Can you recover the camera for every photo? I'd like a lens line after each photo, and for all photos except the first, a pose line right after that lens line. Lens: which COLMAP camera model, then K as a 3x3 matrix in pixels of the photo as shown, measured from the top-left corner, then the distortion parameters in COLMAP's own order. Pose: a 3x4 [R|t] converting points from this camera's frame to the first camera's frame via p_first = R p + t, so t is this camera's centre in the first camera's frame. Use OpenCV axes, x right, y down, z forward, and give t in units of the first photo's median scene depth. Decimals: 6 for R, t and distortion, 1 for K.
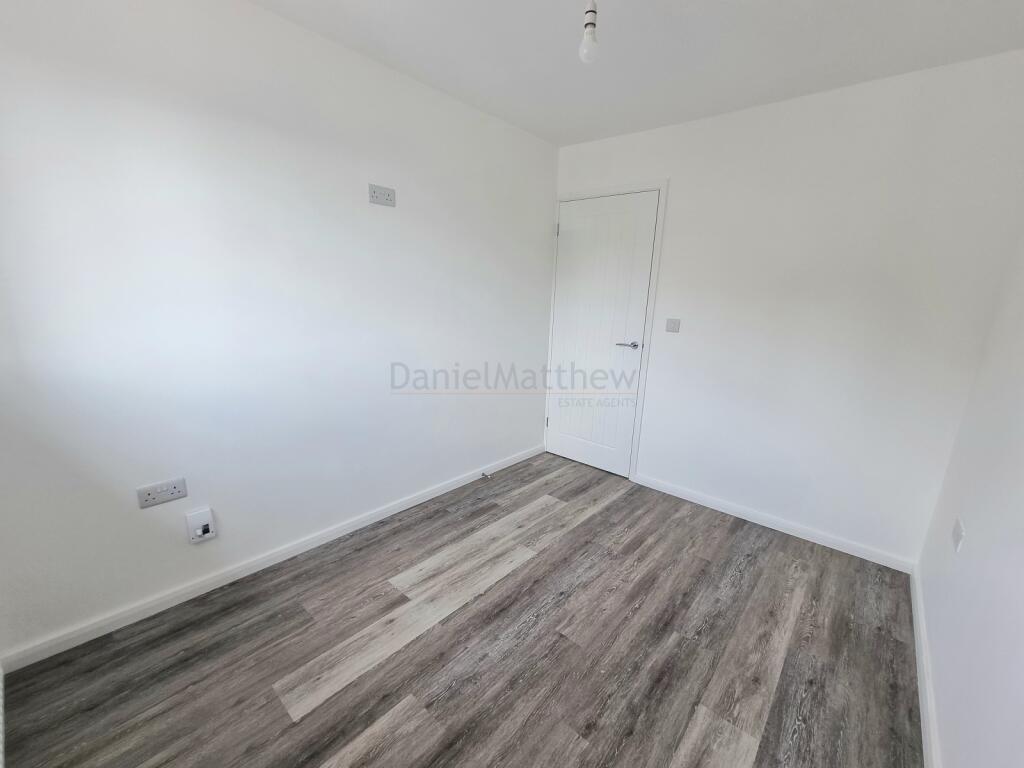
lens RADIAL K [[420.5, 0, 518.6], [0, 420.5, 394.6], [0, 0, 1]] dist [0.001097, -0.002284]
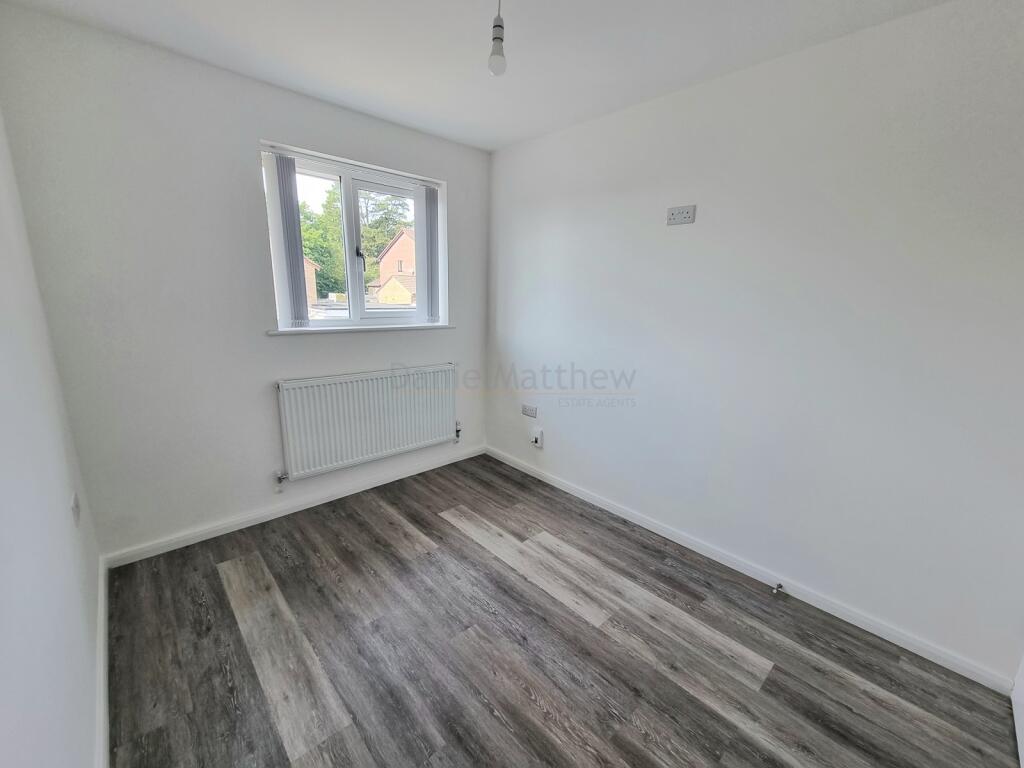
lens RADIAL K [[420.5, 0, 518.6], [0, 420.5, 394.6], [0, 0, 1]] dist [0.001097, -0.002284]
pose [[-0.096131, 0.192029, -0.976670, 0.893919], [-0.272706, 0.938589, 0.211383, -0.199086], [0.957283, 0.286664, -0.037860, 0.895545]]
